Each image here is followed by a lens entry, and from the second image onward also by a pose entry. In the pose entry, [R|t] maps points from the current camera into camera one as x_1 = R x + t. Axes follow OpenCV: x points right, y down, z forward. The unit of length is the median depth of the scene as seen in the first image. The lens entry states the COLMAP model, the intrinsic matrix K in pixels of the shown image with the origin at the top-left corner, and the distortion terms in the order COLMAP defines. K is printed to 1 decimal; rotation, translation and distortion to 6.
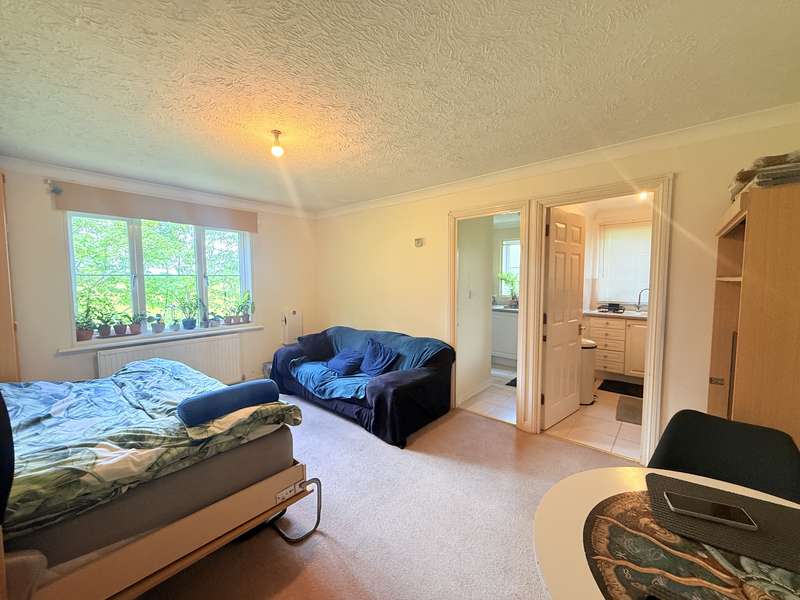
lens RADIAL K [[321.8, 0, 398.8], [0, 321.8, 300.6], [0, 0, 1]] dist [-0.001609, -0.000026]
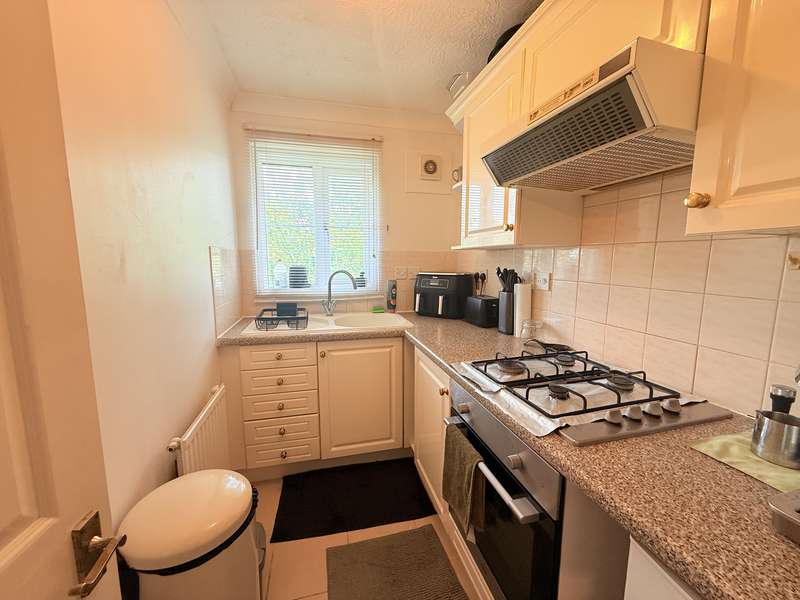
lens RADIAL K [[321.8, 0, 400.1], [0, 321.8, 299.9], [0, 0, 1]] dist [-0.001609, -0.000026]
pose [[0.582753, -0.106492, 0.805641, 0.409162], [0.054510, 0.994266, 0.091996, -0.032439], [-0.810819, -0.009696, 0.585217, 0.626179]]
